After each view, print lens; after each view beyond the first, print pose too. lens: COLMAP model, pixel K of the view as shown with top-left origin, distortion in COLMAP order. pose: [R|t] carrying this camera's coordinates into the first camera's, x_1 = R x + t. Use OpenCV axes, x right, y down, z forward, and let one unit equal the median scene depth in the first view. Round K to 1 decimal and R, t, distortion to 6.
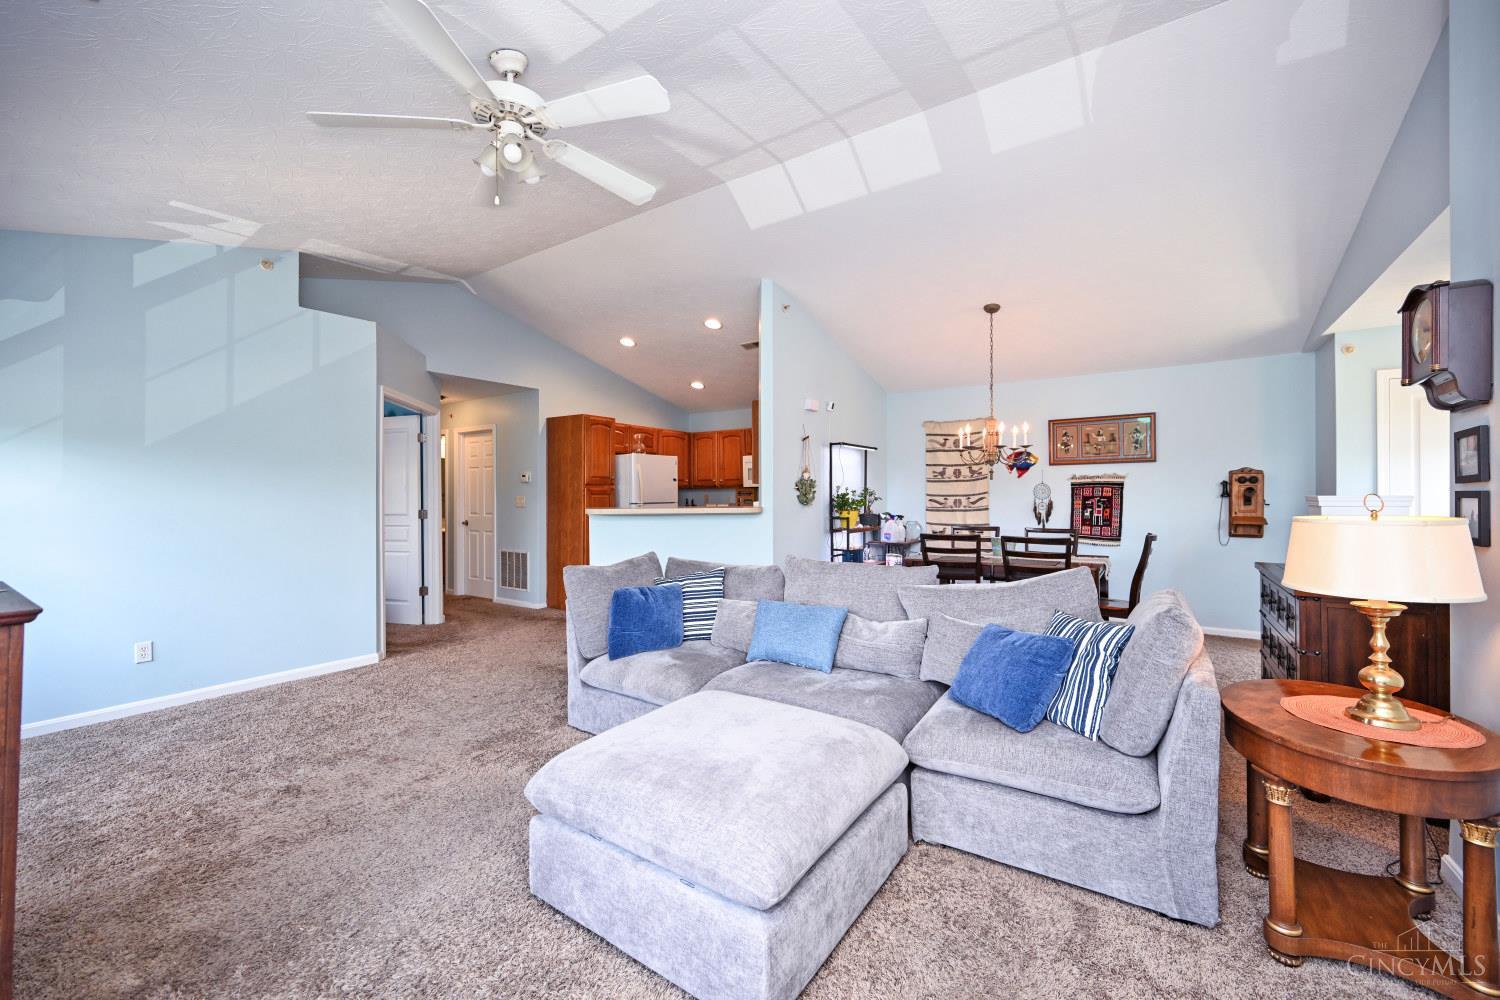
lens RADIAL K [[595.7, 0, 757.1], [0, 595.7, 495.2], [0, 0, 1]] dist [-0.001313, 0.000437]
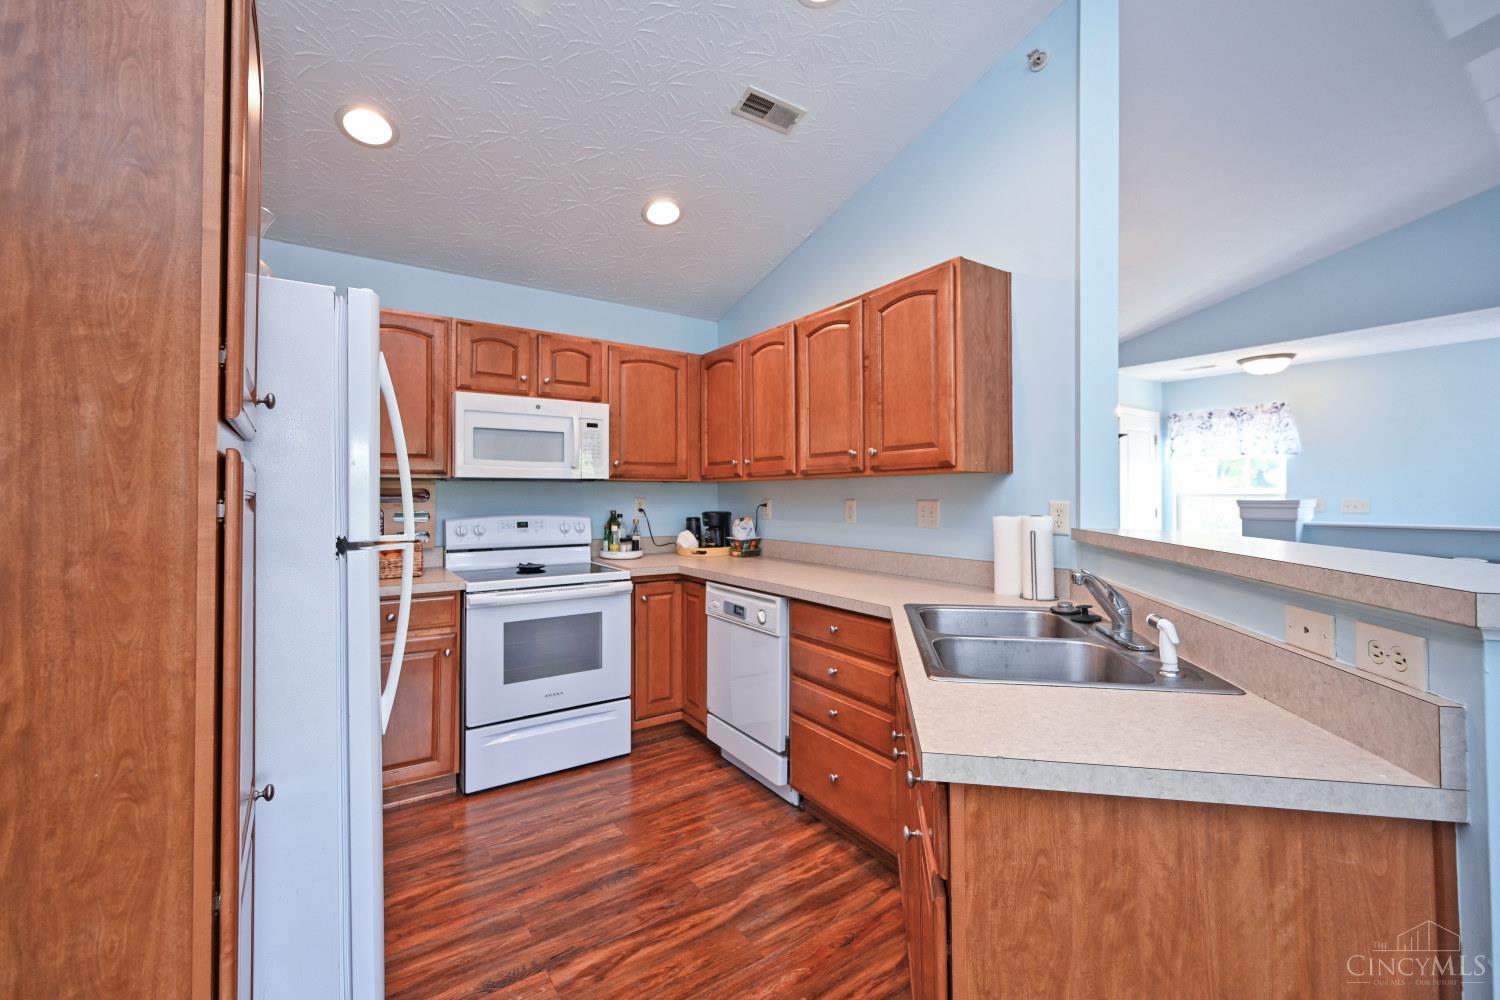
lens RADIAL K [[615.2, 0, 740.1], [0, 615.2, 487.5], [0, 0, 1]] dist [-0.002181, -0.000019]
pose [[0.371080, 0.015067, 0.928479, -0.380498], [0.000412, 0.999866, -0.016390, -0.001737], [-0.928601, 0.006464, 0.371024, 0.878554]]
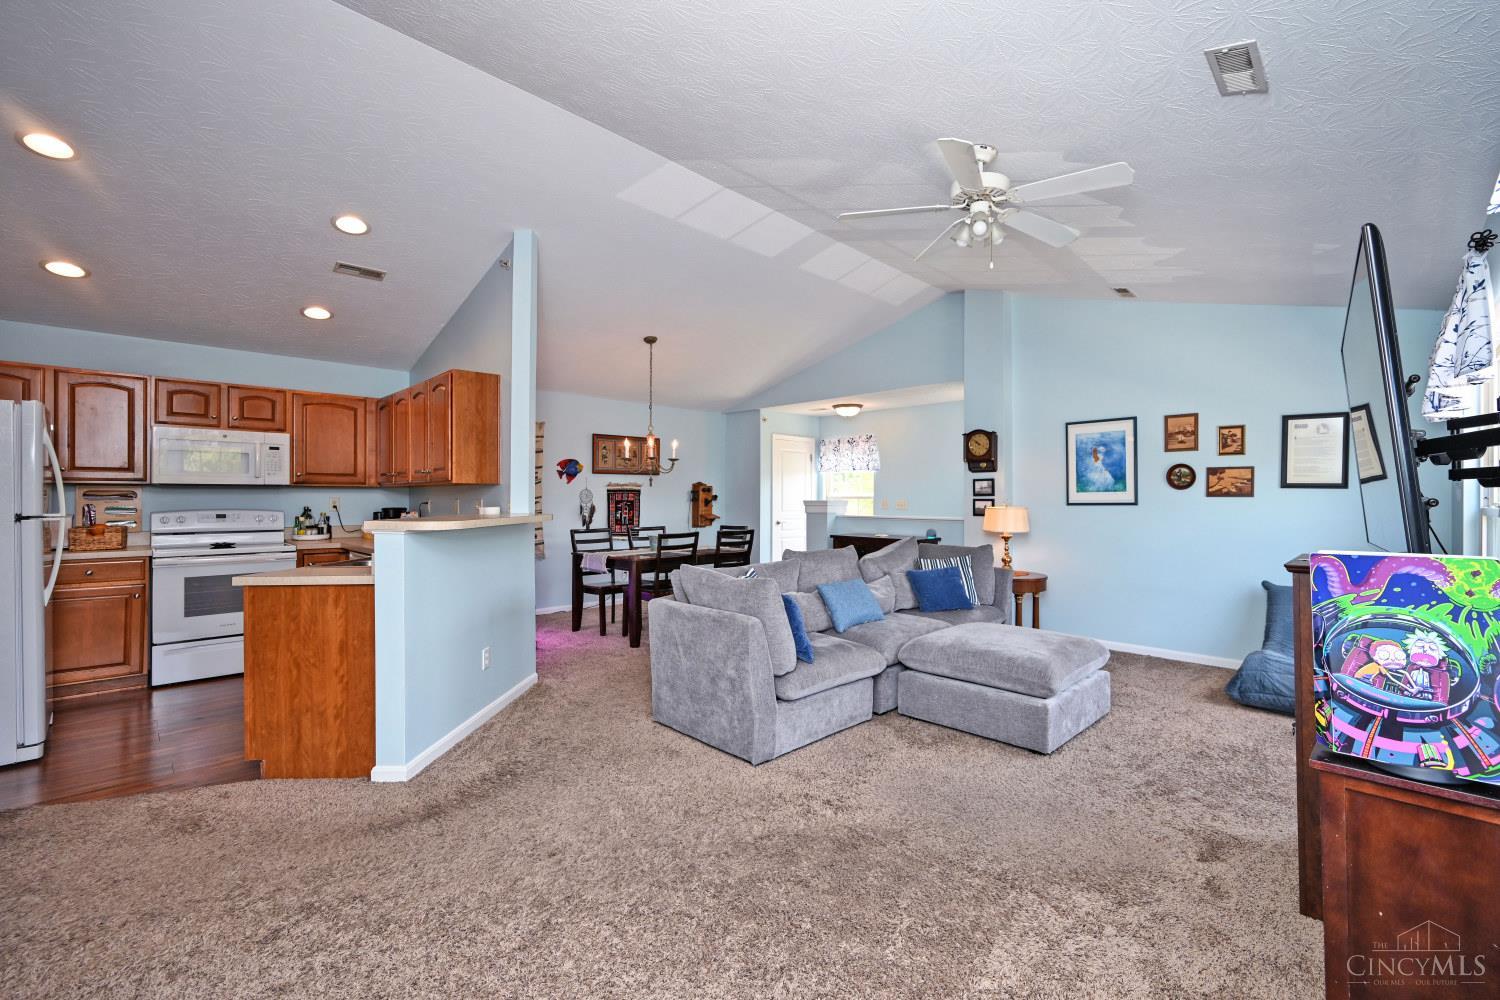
lens RADIAL K [[629.8, 0, 803.1], [0, 629.8, 494.7], [0, 0, 1]] dist [-0.001970, 0.000103]
pose [[0.151281, 0.009767, 0.988443, -0.621649], [-0.001181, 0.999952, -0.009700, 0.001468], [-0.988490, 0.000300, 0.151285, 0.412630]]
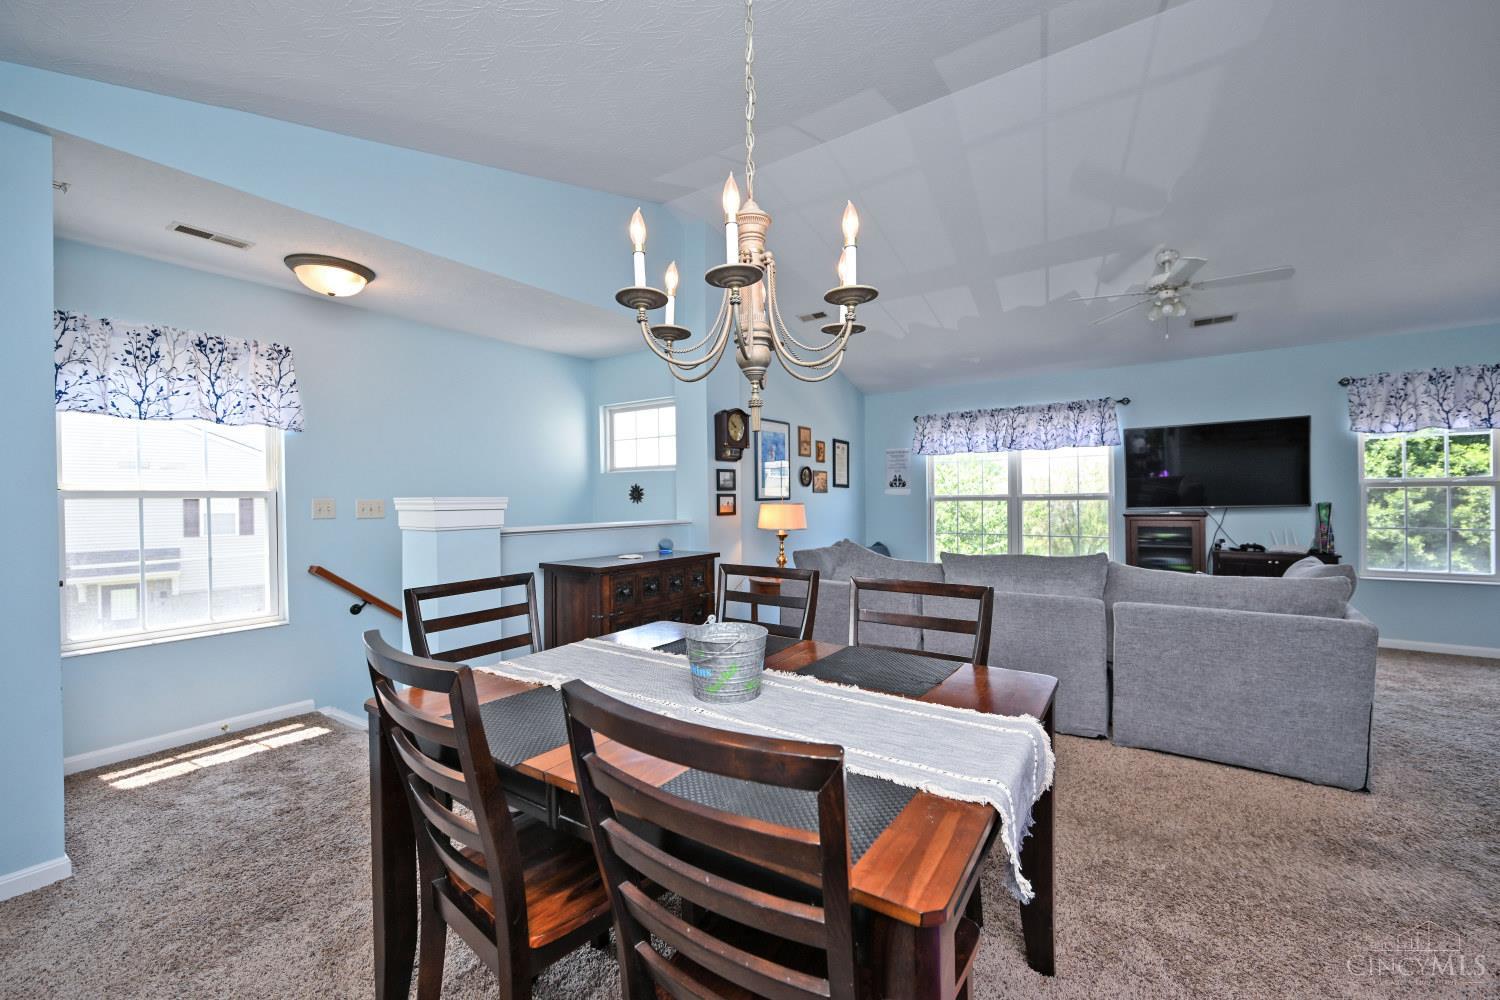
lens RADIAL K [[599.9, 0, 747.4], [0, 599.9, 504.6], [0, 0, 1]] dist [-0.000462, -0.000115]
pose [[-0.999855, 0.013182, 0.010742, 0.313746], [0.013294, 0.999858, 0.010387, 0.004249], [-0.010604, 0.010528, -0.999888, 1.019500]]
